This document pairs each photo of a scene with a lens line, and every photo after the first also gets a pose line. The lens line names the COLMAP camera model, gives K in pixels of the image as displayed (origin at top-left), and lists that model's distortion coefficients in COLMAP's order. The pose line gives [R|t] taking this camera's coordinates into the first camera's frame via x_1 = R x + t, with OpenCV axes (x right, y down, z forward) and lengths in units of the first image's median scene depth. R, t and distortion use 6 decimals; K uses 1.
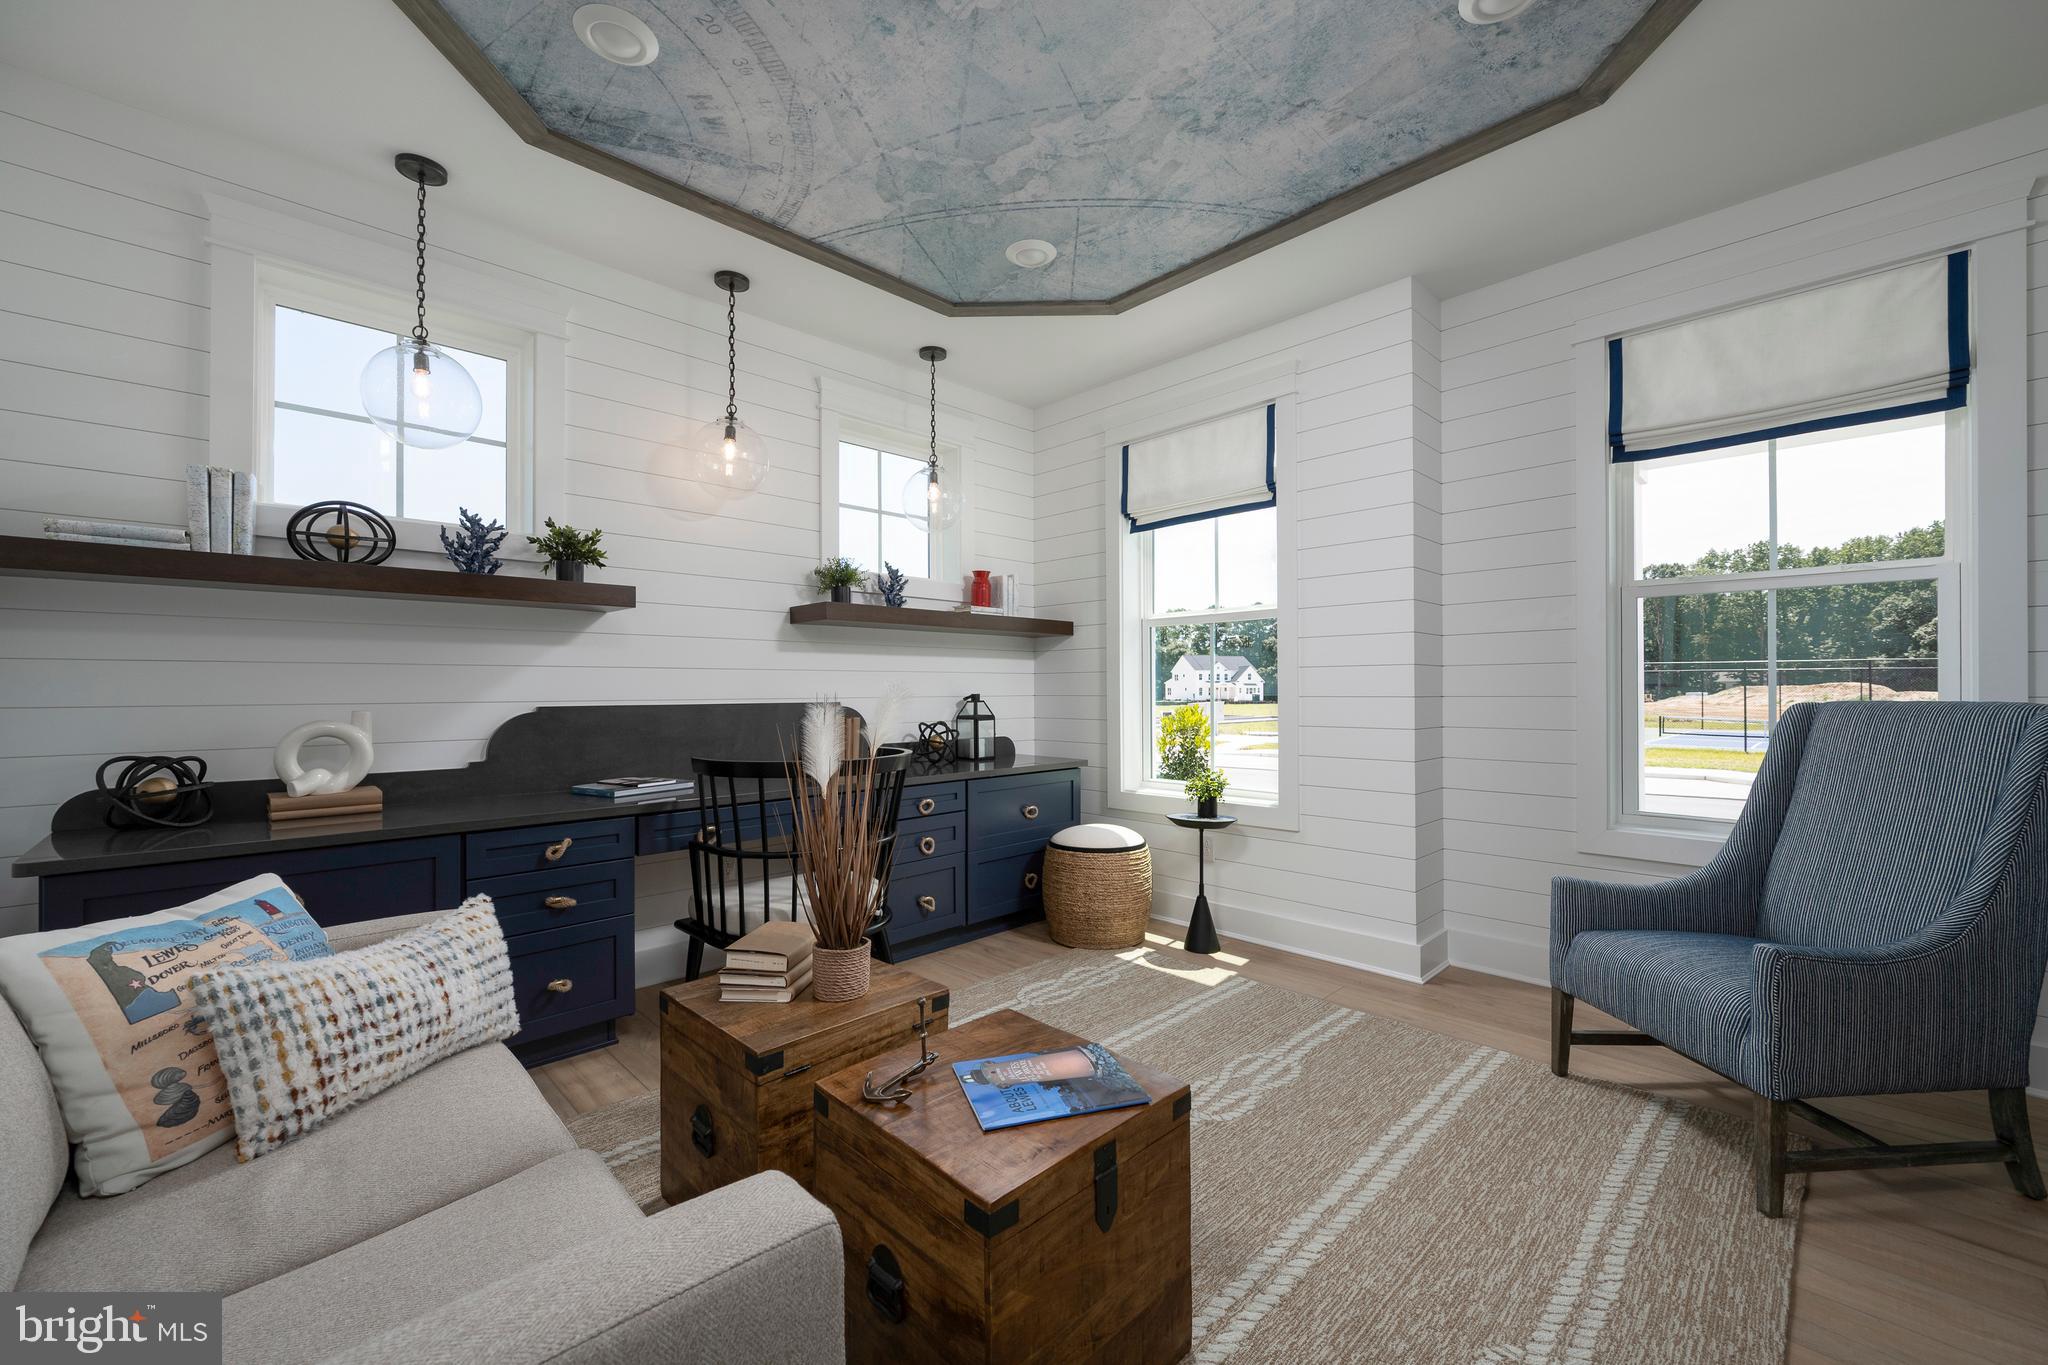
lens RADIAL K [[801.2, 0, 1024.0], [0, 801.2, 682.5], [0, 0, 1]] dist [-0.000461, -0.000072]
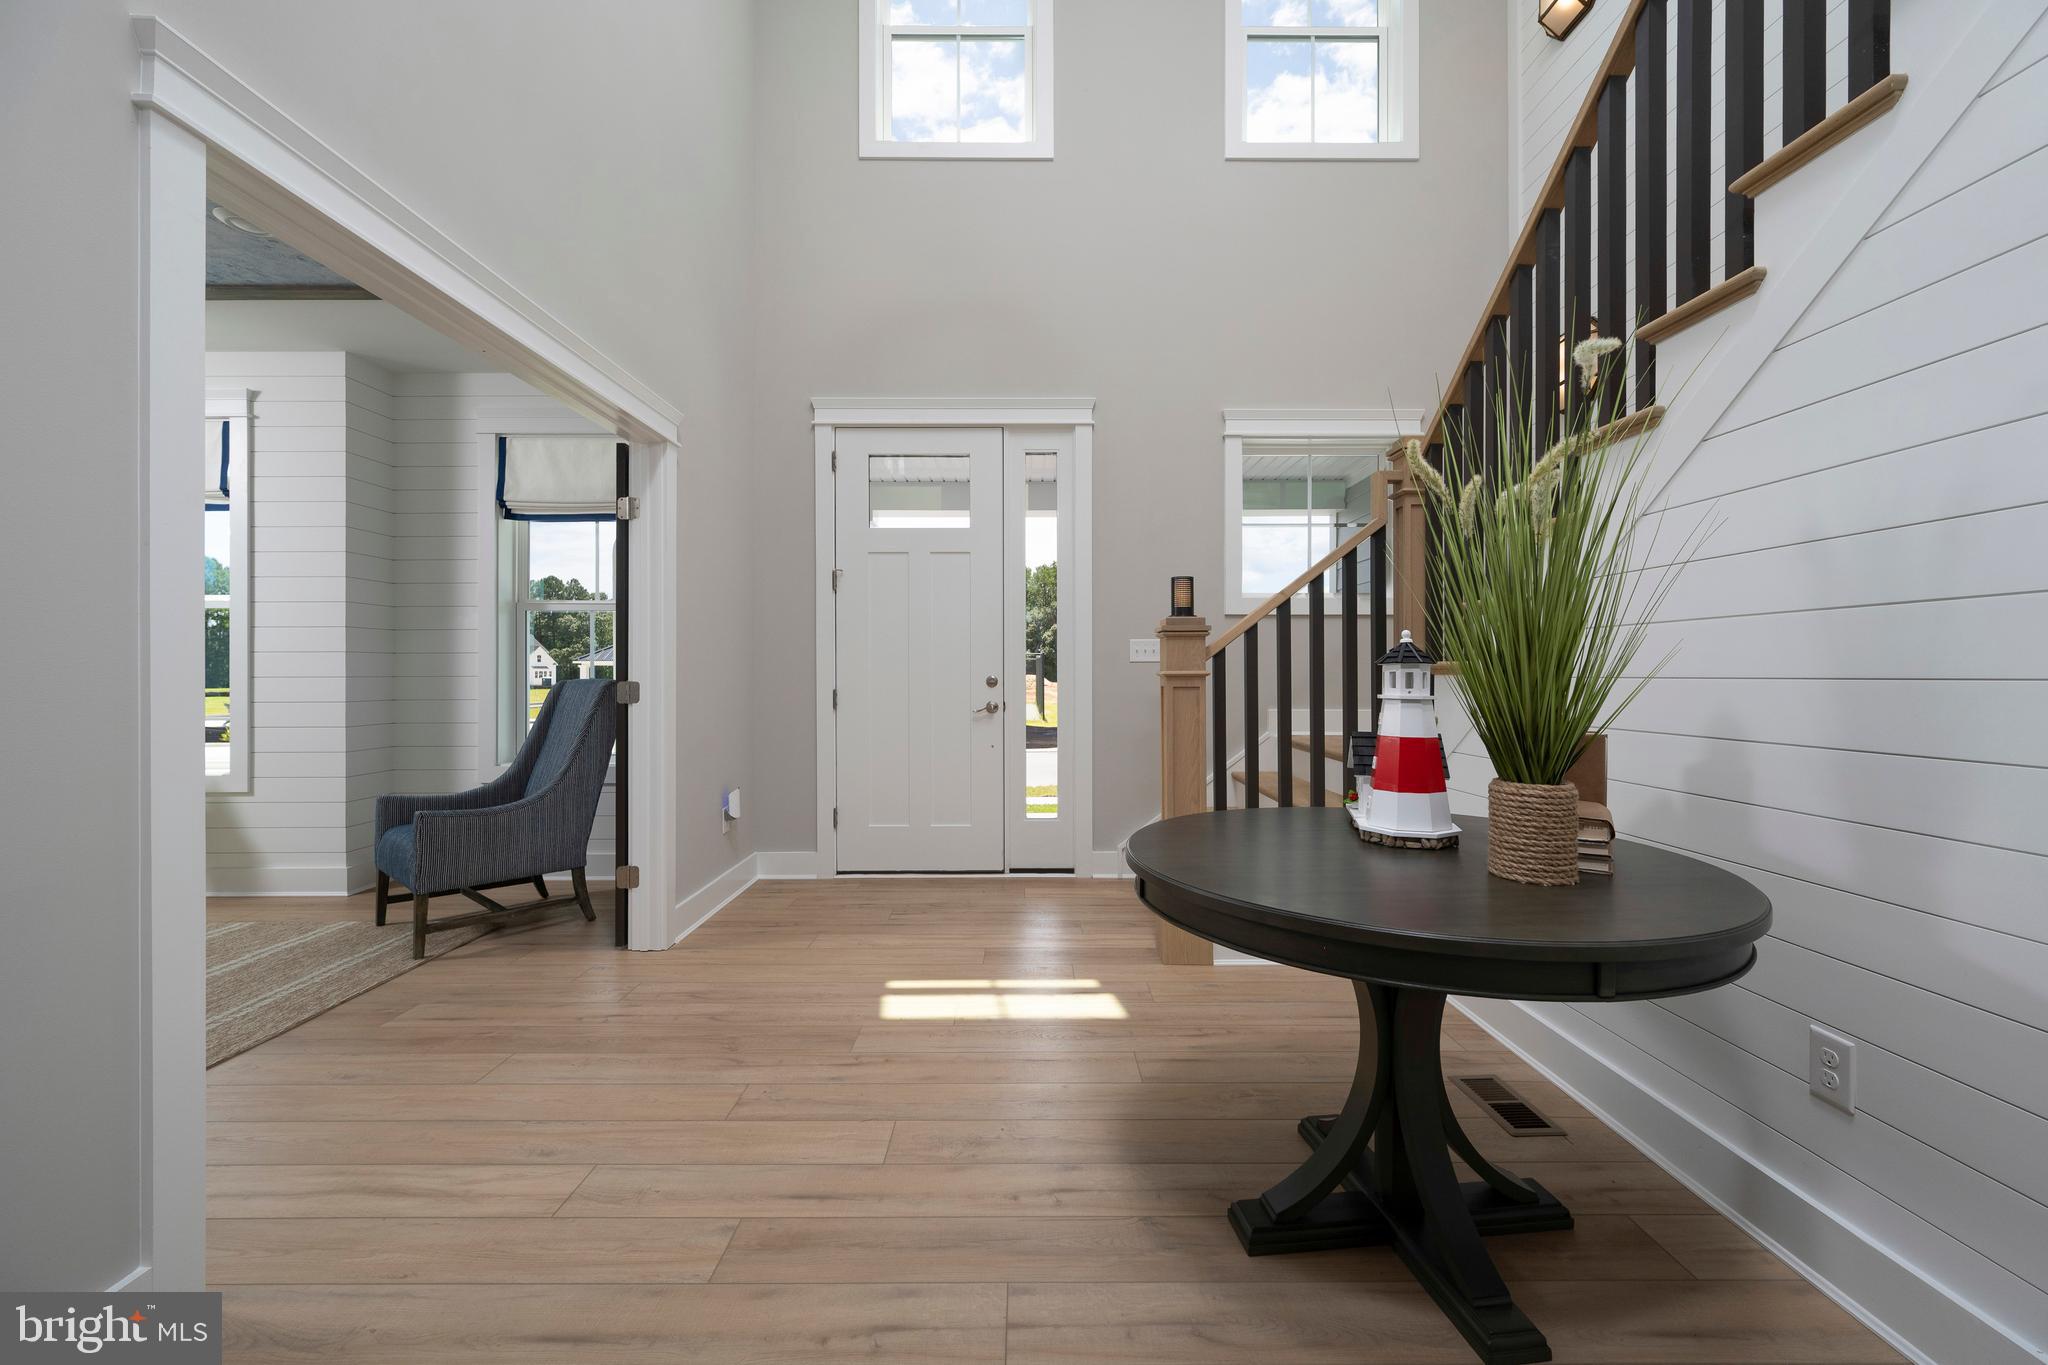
lens RADIAL K [[801.2, 0, 1024.0], [0, 801.2, 682.5], [0, 0, 1]] dist [-0.000461, -0.000072]
pose [[0.693561, -0.008745, 0.720345, 0.328132], [-0.006281, 0.999815, 0.018185, -0.005713], [-0.720371, -0.017137, 0.693377, -0.714885]]
